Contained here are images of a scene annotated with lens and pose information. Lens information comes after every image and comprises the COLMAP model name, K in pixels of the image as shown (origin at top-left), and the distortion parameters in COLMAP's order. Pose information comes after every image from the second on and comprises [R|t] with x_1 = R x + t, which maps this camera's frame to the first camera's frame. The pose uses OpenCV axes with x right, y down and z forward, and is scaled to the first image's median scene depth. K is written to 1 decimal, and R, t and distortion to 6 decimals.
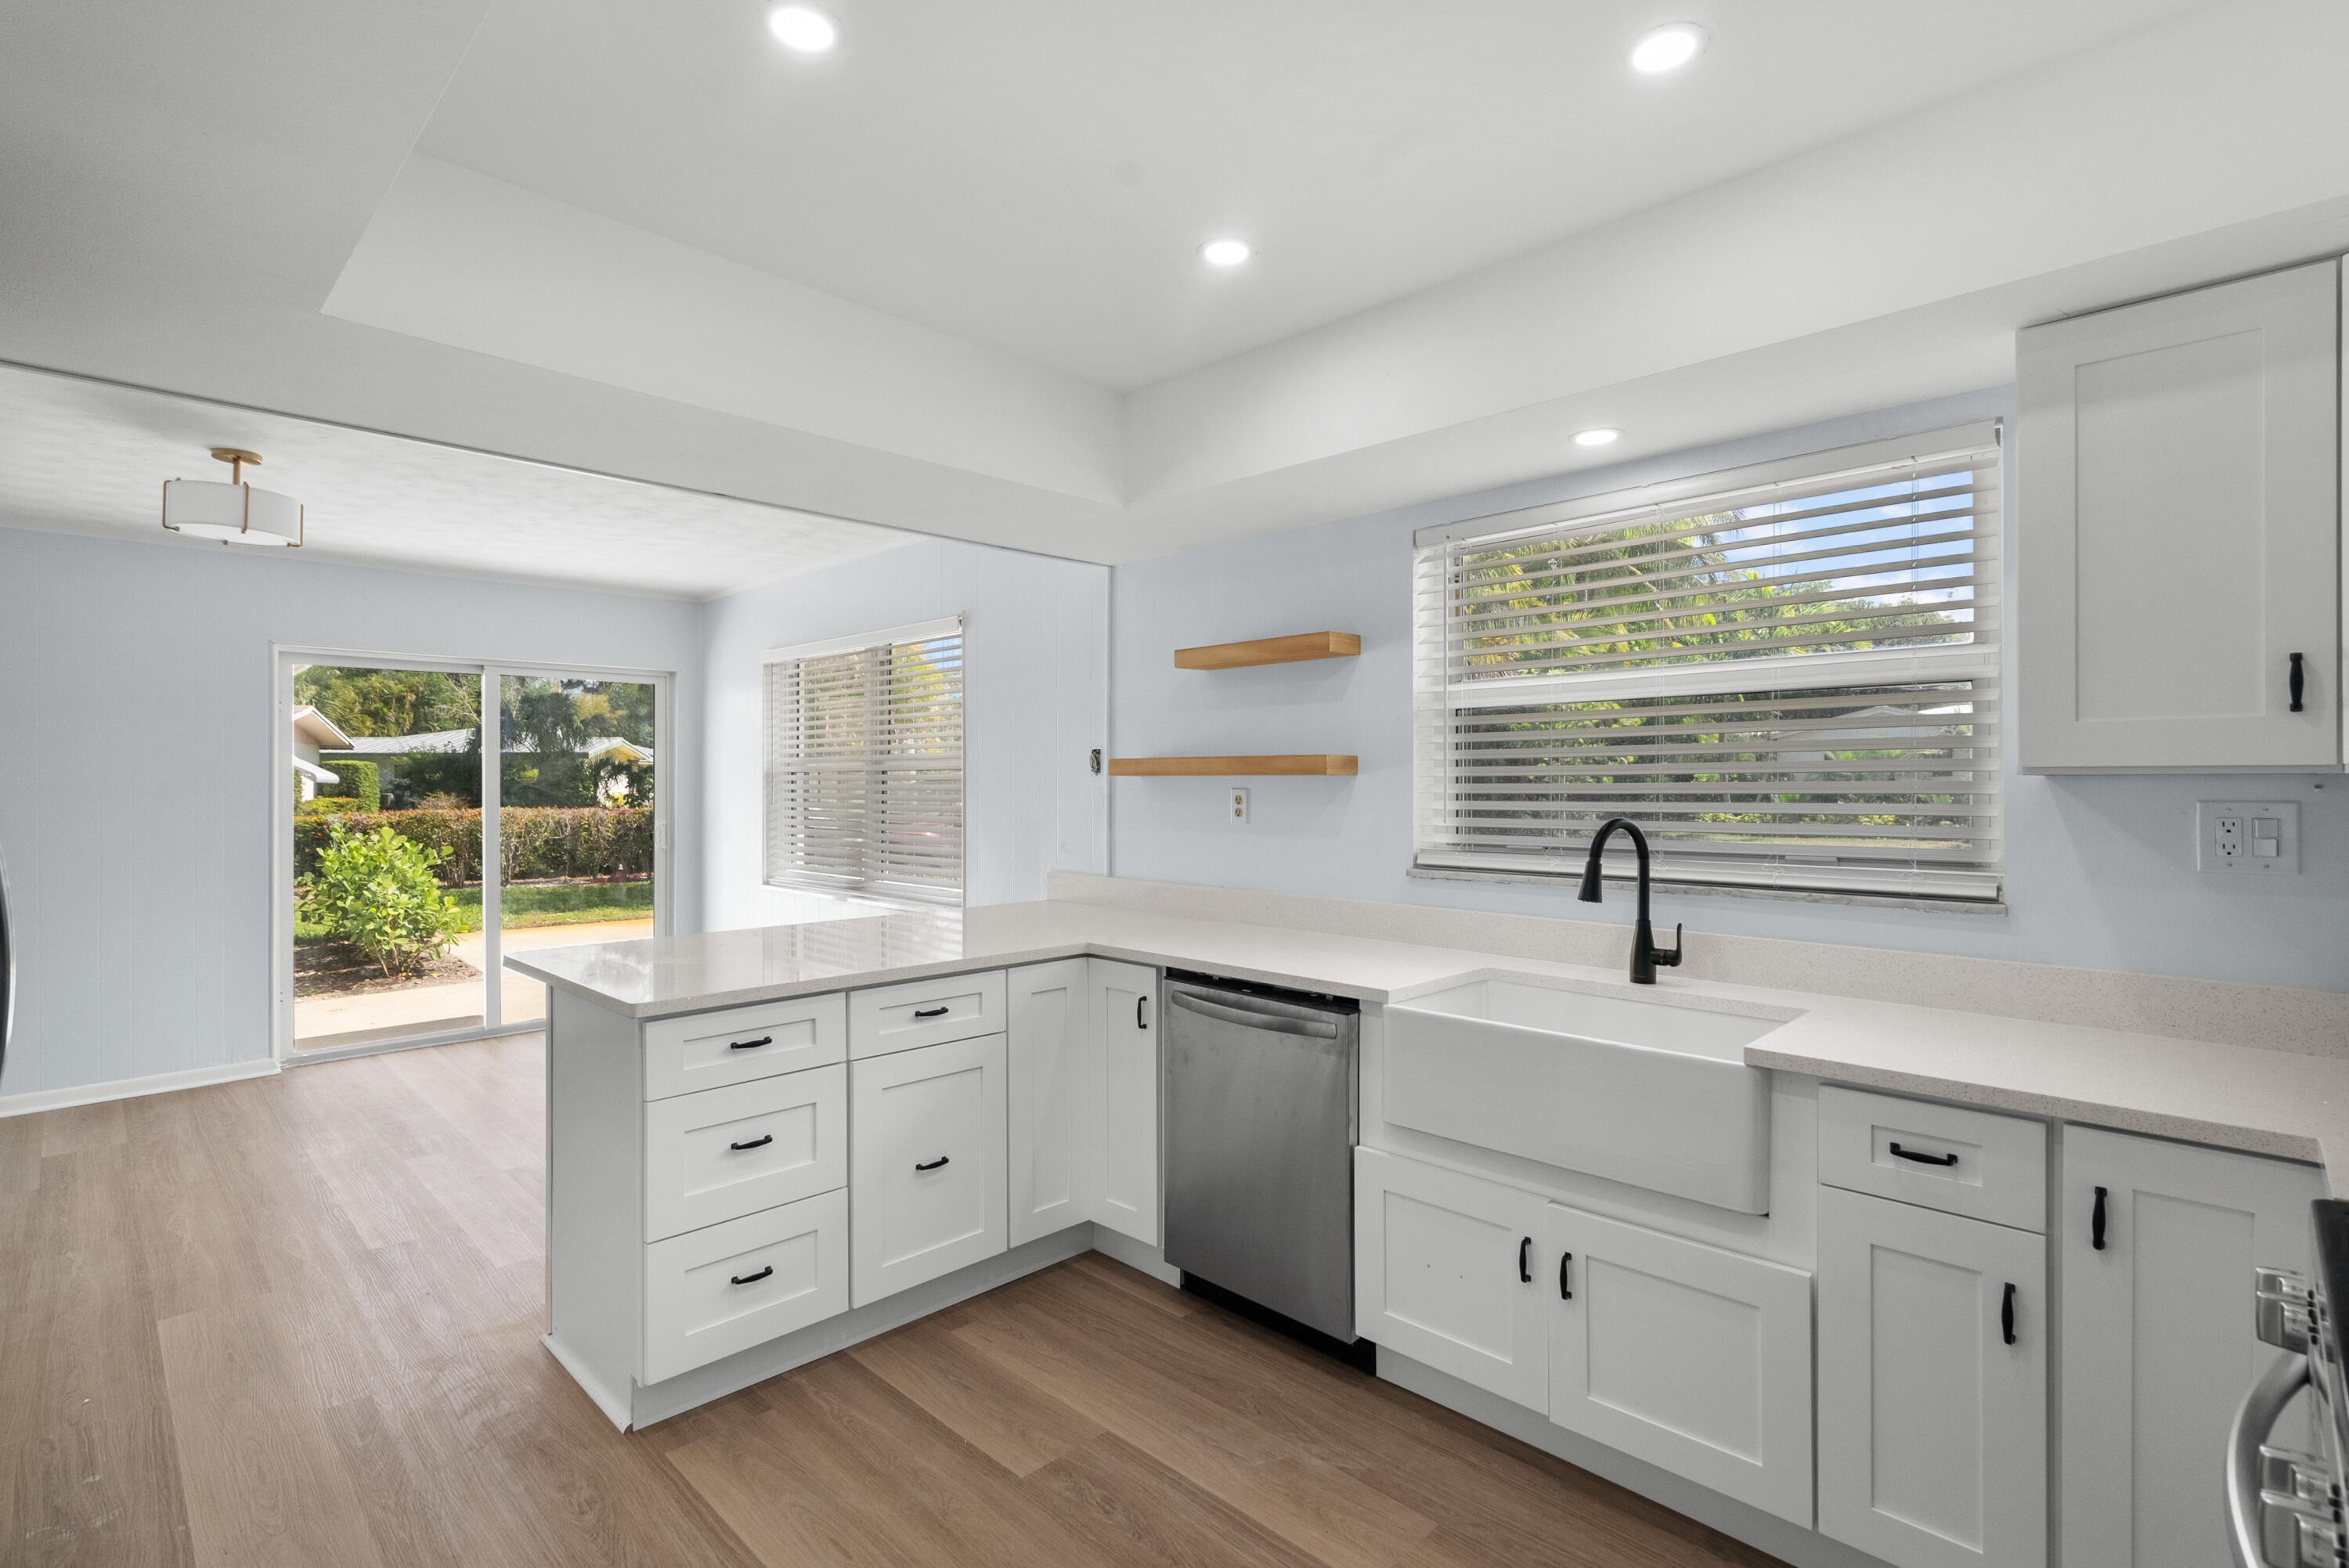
lens RADIAL K [[1086.5, 0, 1178.8], [0, 1086.5, 775.2], [0, 0, 1]] dist [0.002348, 0.000257]
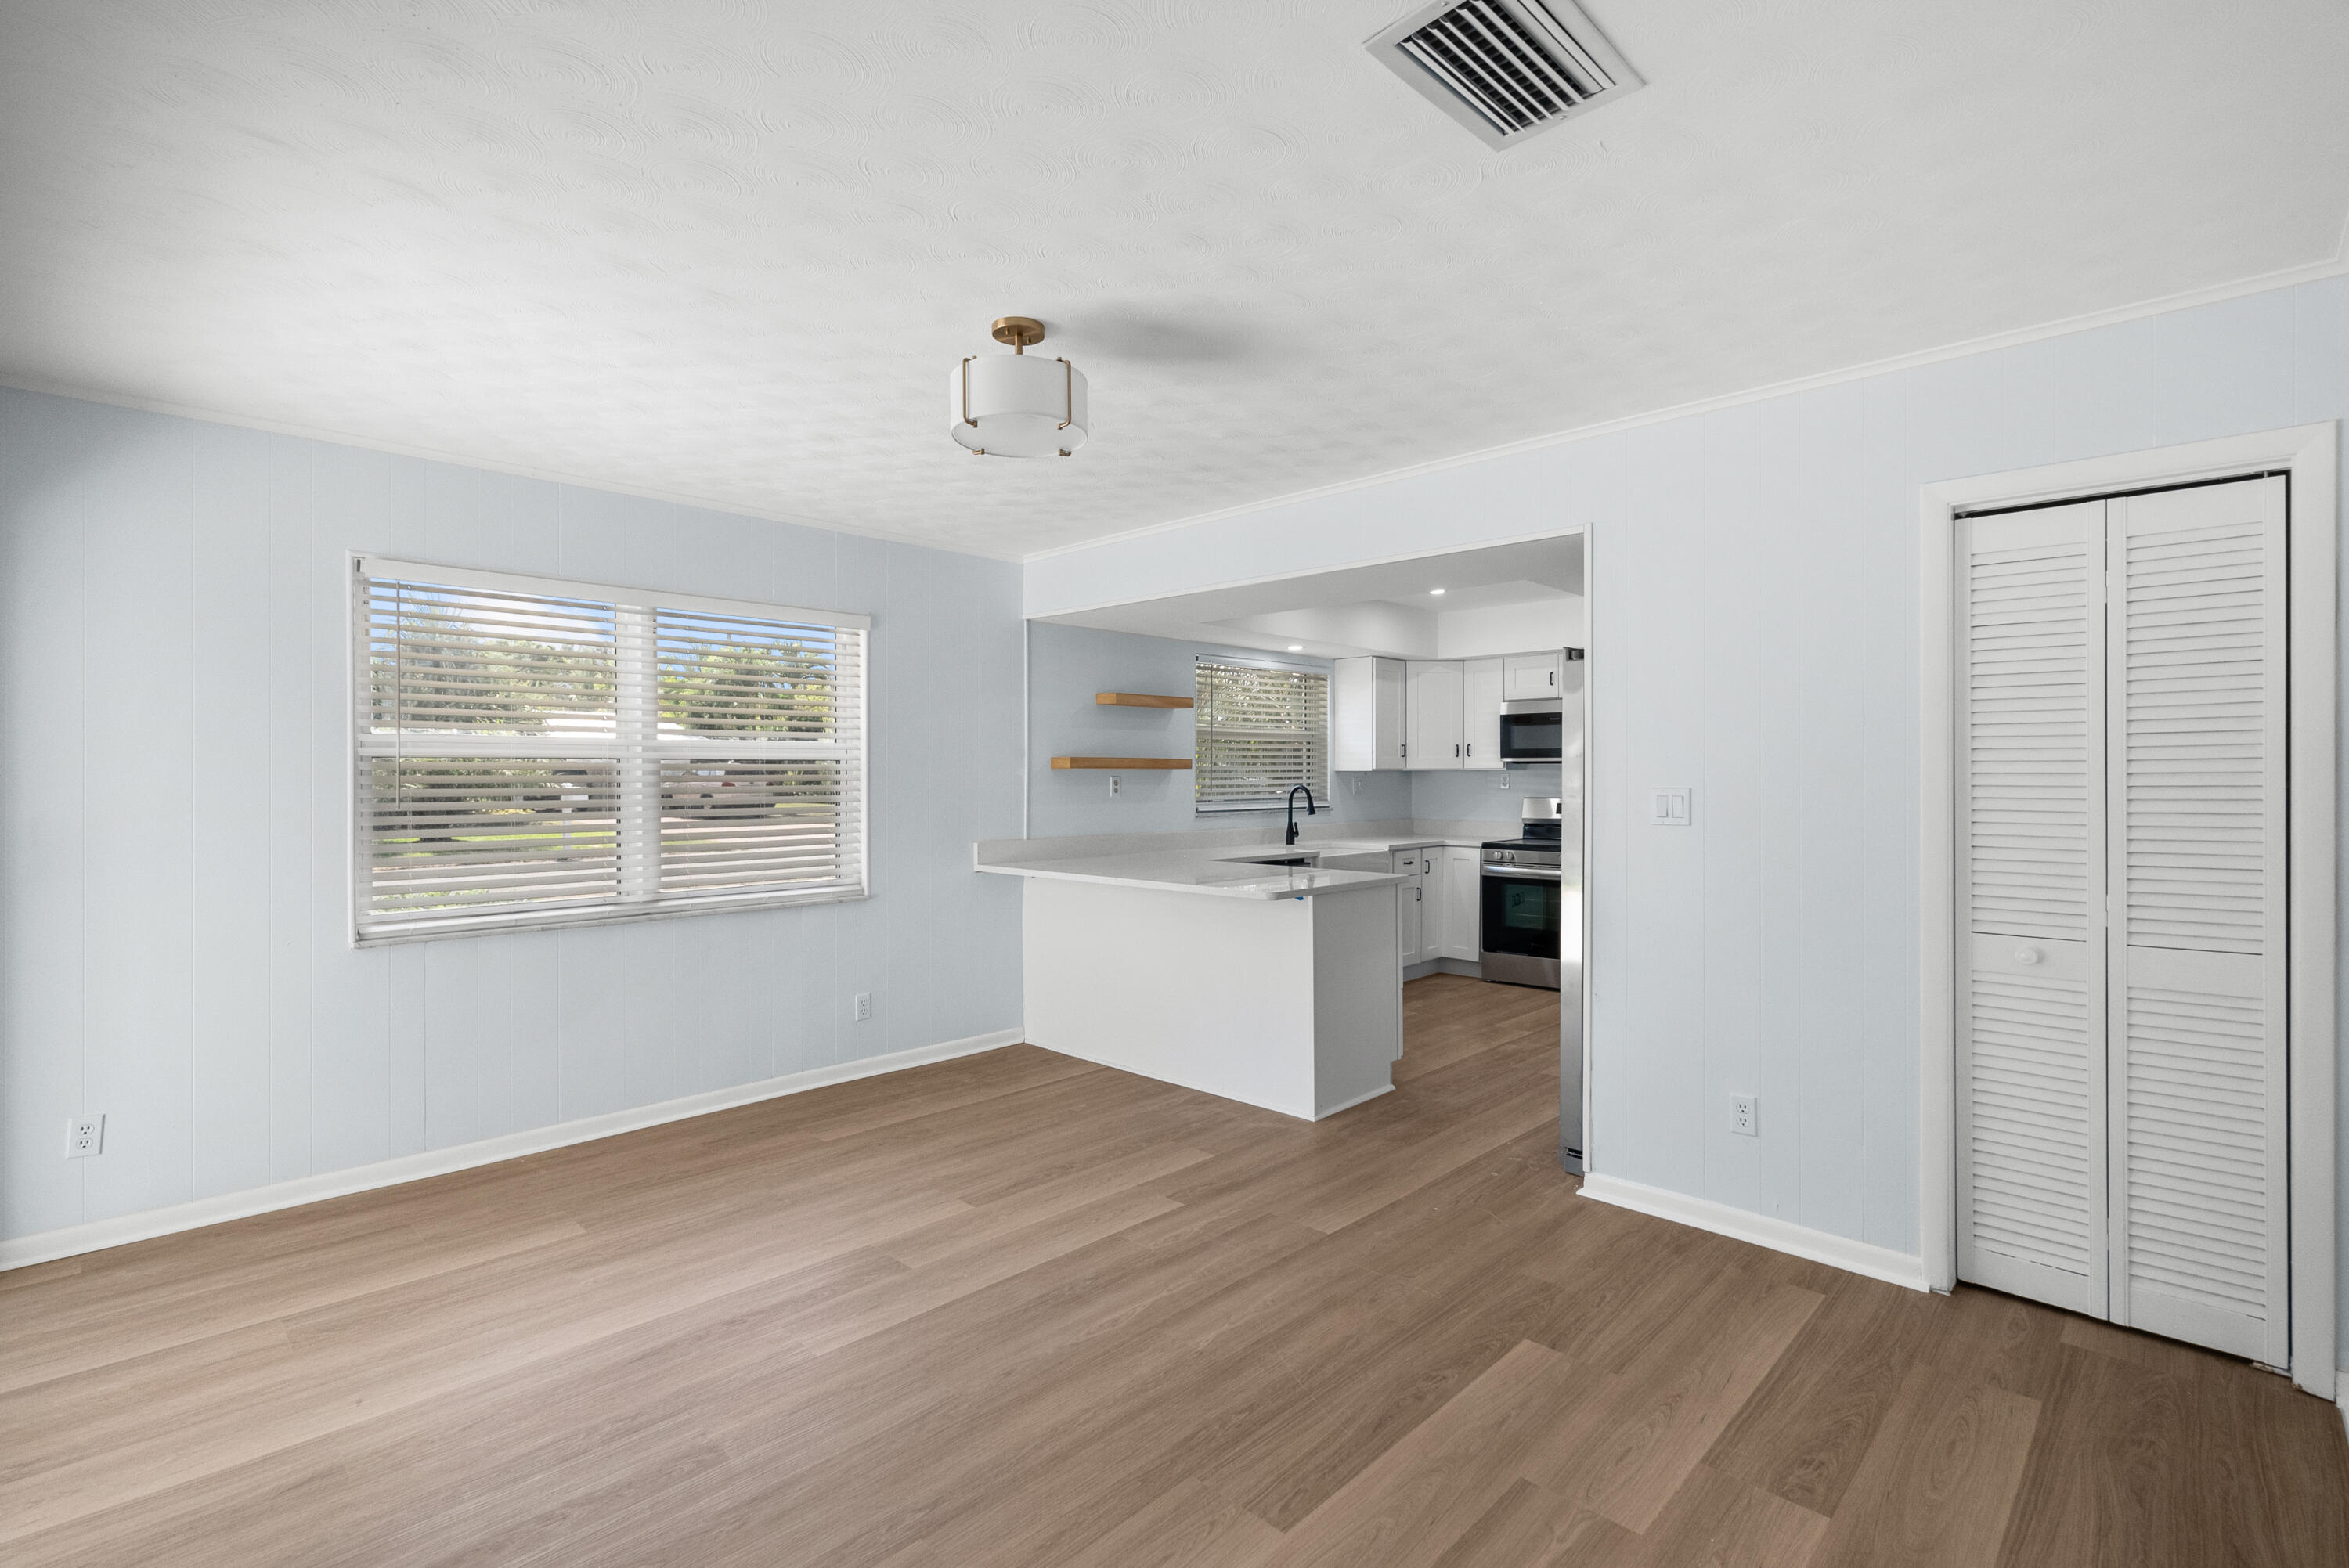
lens RADIAL K [[1086.5, 0, 1169.2], [0, 1086.5, 781.2], [0, 0, 1]] dist [0.002348, 0.000257]
pose [[-0.004271, -0.006966, 0.999967, -2.202154], [-0.010335, 0.999923, 0.006921, 0.009238], [-0.999937, -0.010306, -0.004342, 1.239678]]
